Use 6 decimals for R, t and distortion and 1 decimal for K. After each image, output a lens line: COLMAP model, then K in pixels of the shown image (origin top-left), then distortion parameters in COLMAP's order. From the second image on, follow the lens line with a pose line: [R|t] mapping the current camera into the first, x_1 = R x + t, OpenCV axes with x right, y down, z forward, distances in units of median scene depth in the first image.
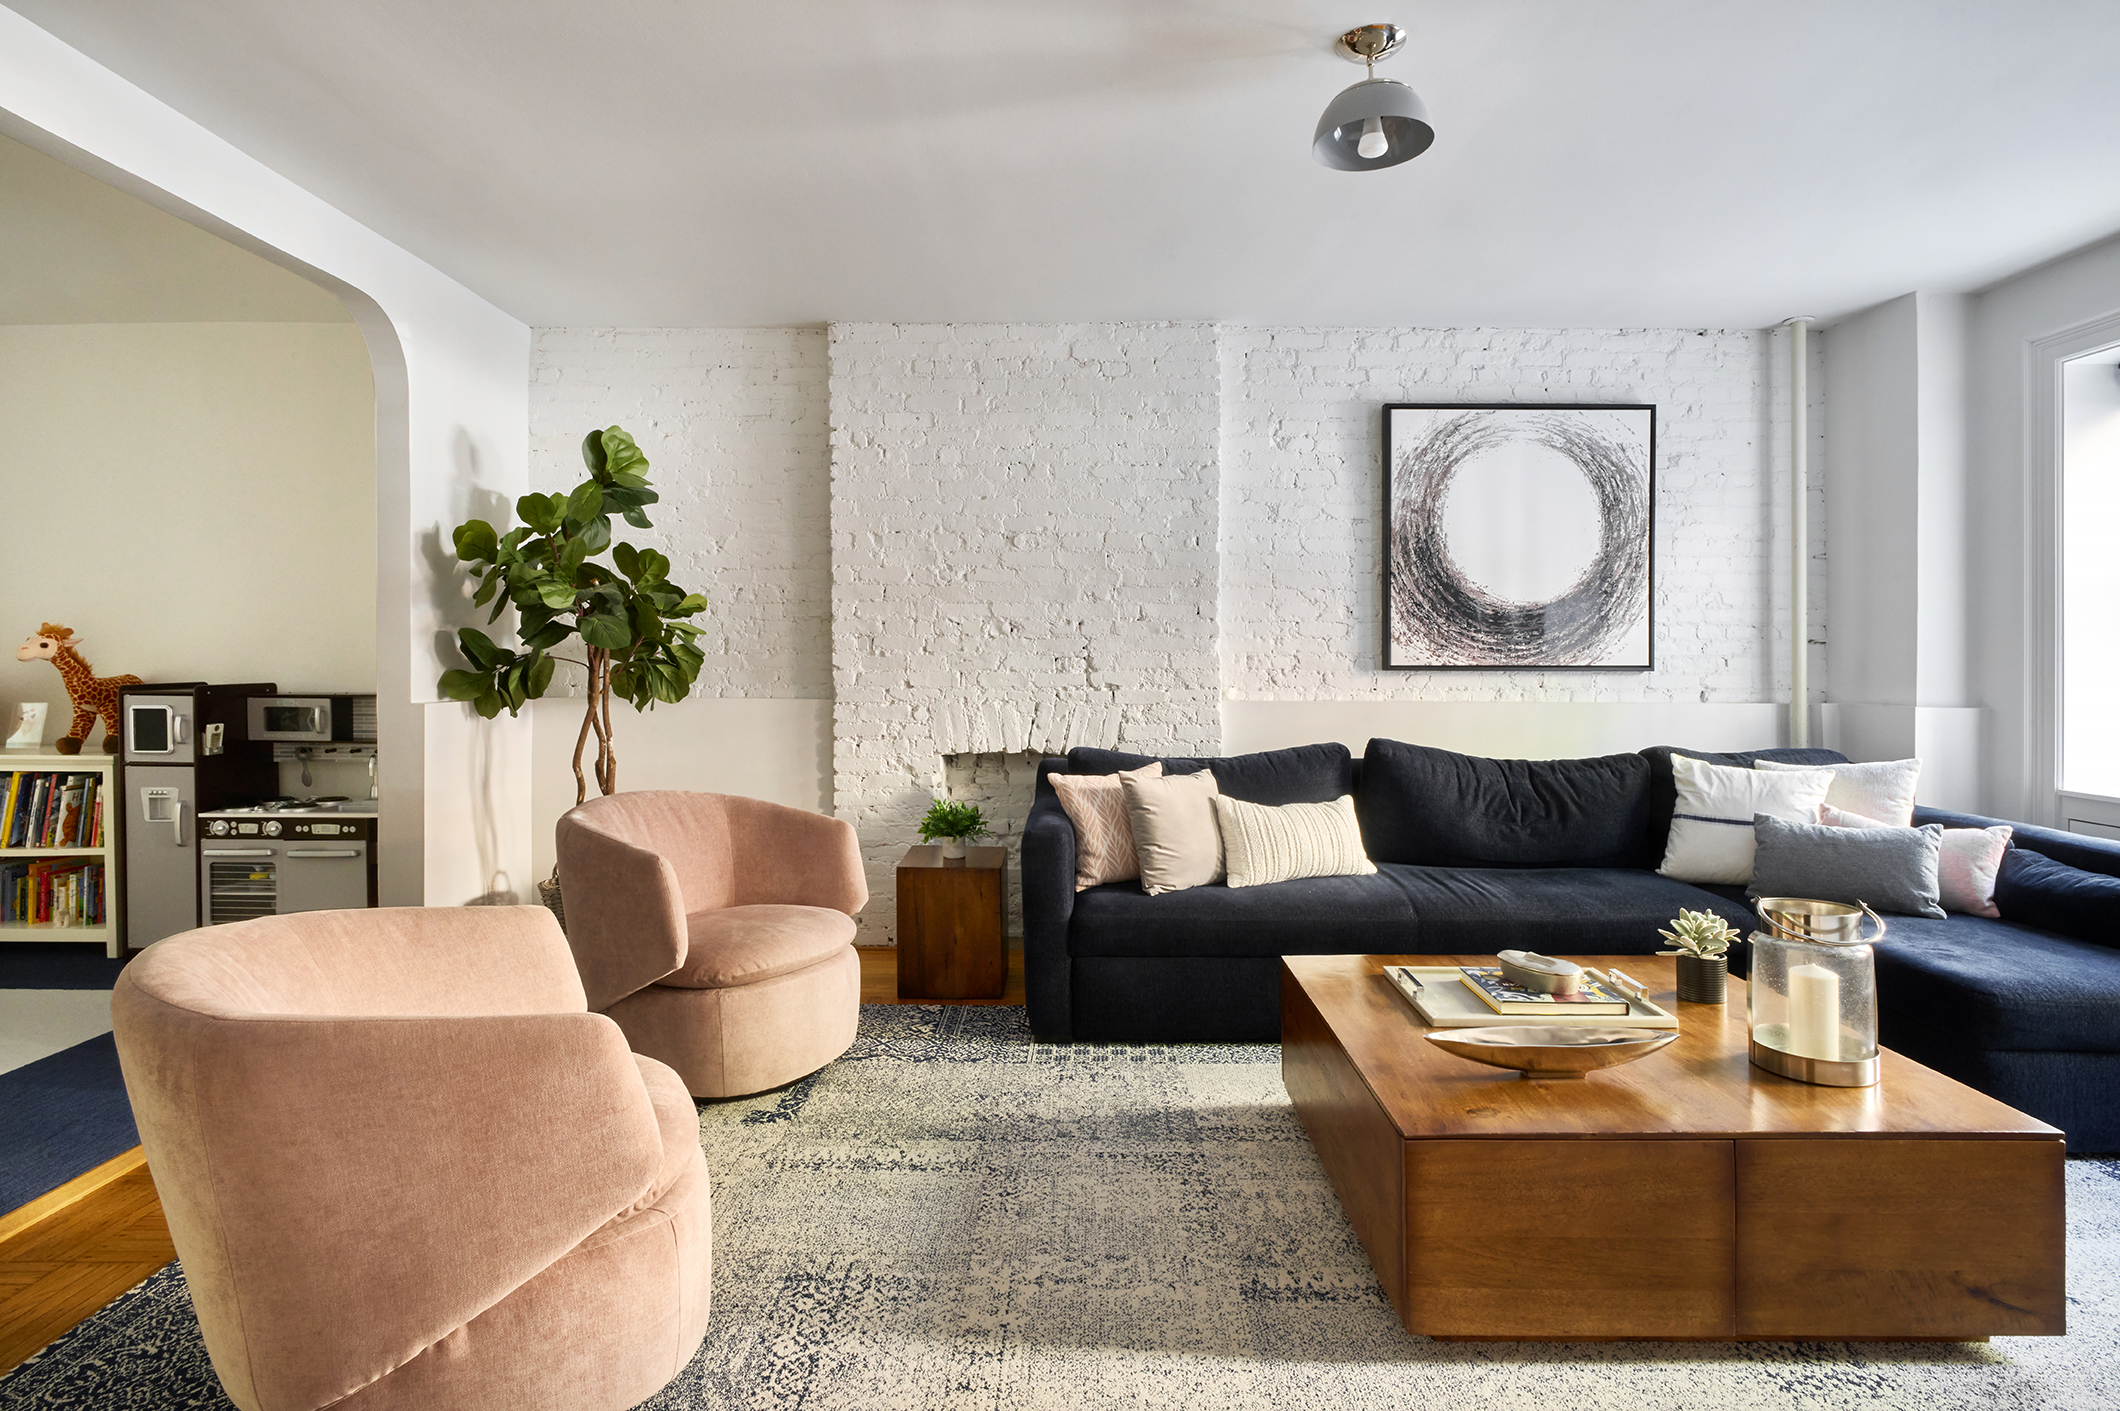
lens RADIAL K [[1085.1, 0, 1058.6], [0, 1085.1, 689.4], [0, 0, 1]] dist [-0.002922, -0.000605]
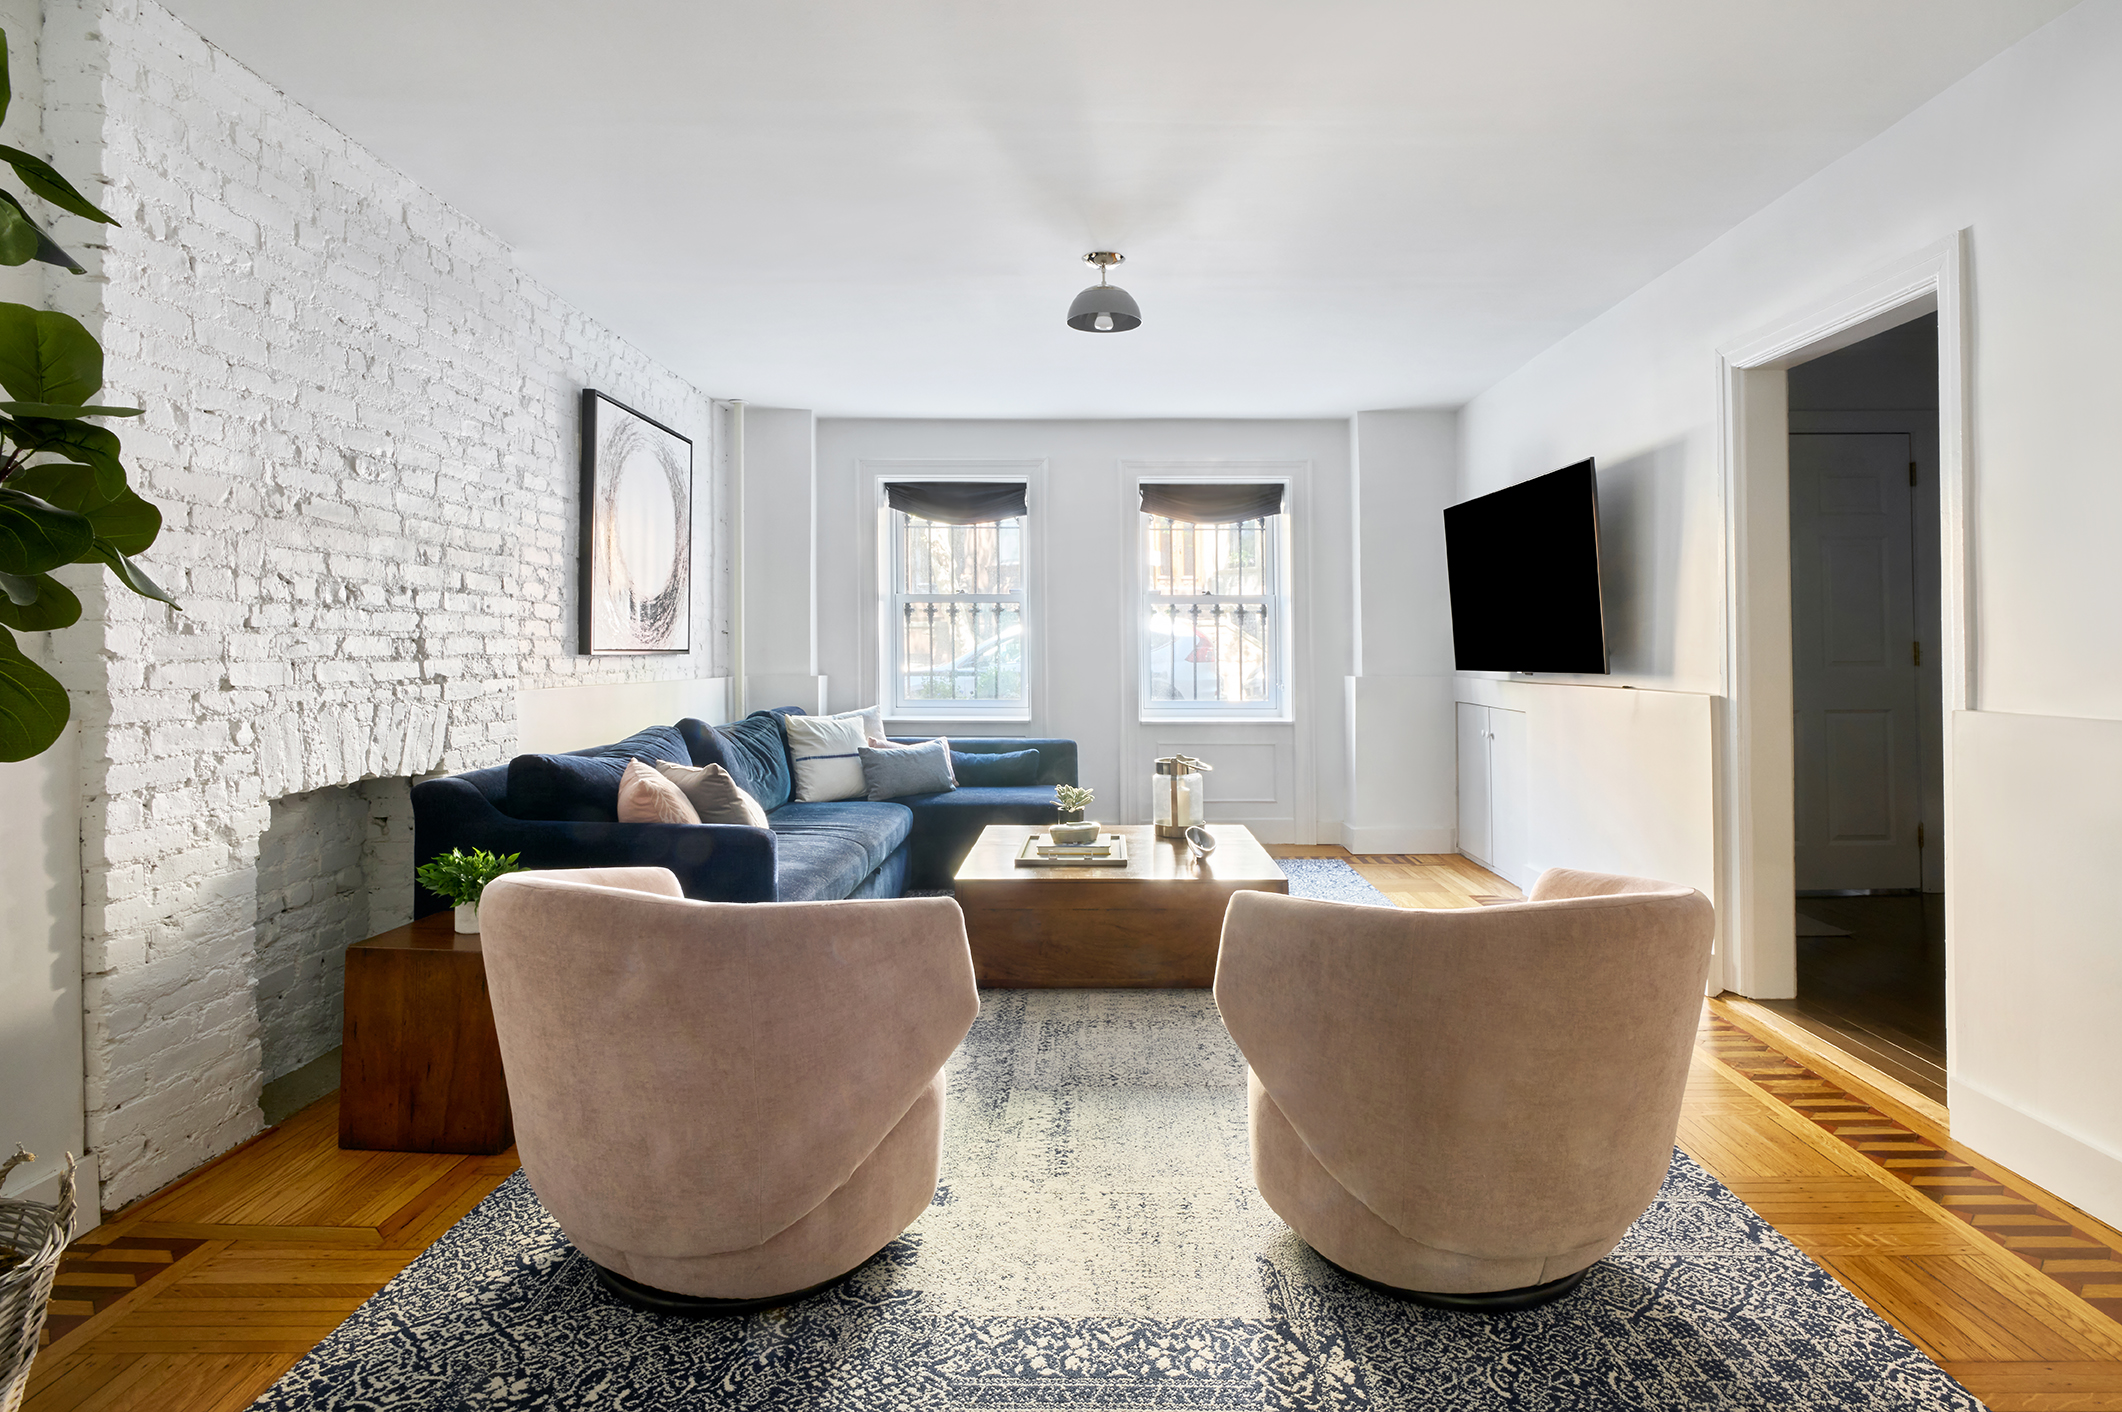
lens RADIAL K [[1086.1, 0, 1070.8], [0, 1086.1, 638.8], [0, 0, 1]] dist [-0.002922, -0.000605]
pose [[0.007167, 0.009724, 0.999927, -0.701585], [0.014857, 0.999841, -0.009830, -0.016239], [-0.999864, 0.014926, 0.007021, 0.553989]]
